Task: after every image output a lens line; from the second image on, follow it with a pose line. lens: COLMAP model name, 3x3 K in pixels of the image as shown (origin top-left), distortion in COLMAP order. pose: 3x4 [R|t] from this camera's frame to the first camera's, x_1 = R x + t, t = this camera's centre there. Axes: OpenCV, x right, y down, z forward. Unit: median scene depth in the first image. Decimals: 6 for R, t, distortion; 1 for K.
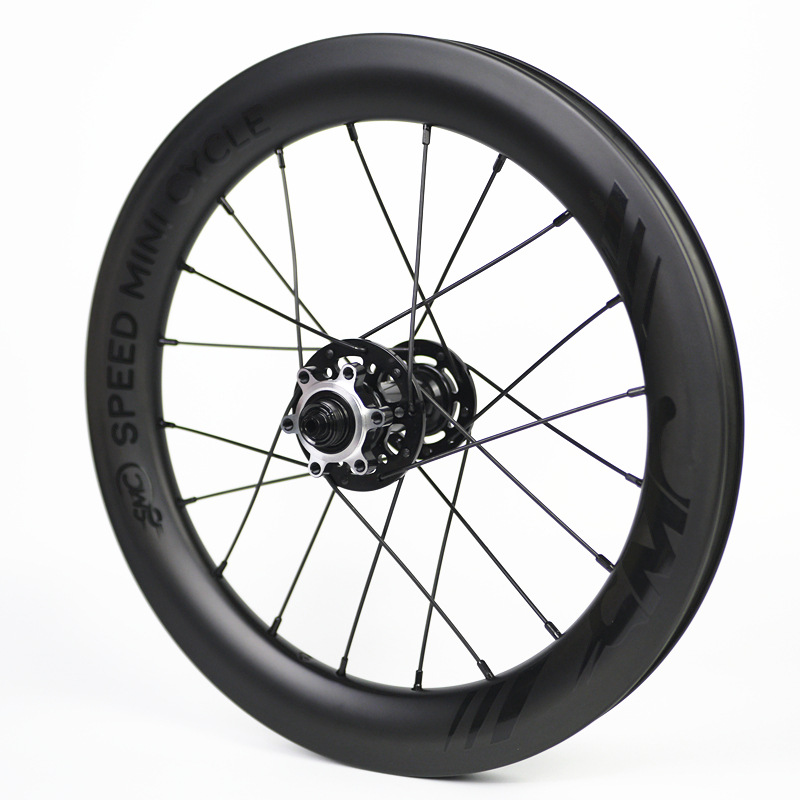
lens RADIAL K [[1653.6, 0, 408.0], [0, 1653.6, 393.4], [0, 0, 1]] dist [0.033400, 0.000000]
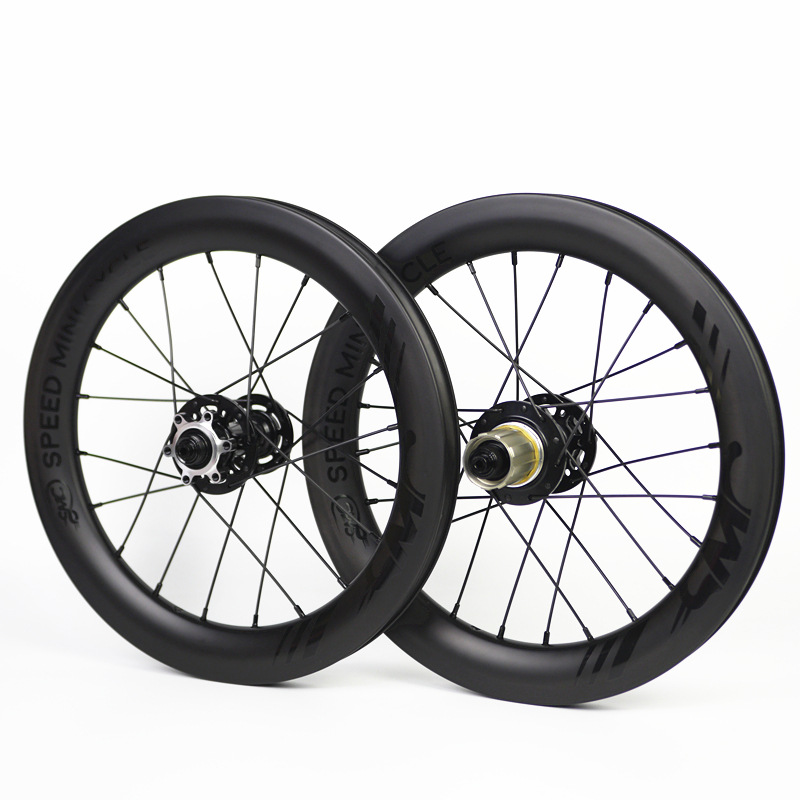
lens RADIAL K [[1653.6, 0, 400.5], [0, 1653.6, 404.3], [0, 0, 1]] dist [0.033400, 0.000000]
pose [[0.996298, -0.005944, 0.085760, 0.009875], [0.007702, 0.999767, -0.020188, 0.008054], [-0.085620, 0.020774, 0.996111, -0.508375]]
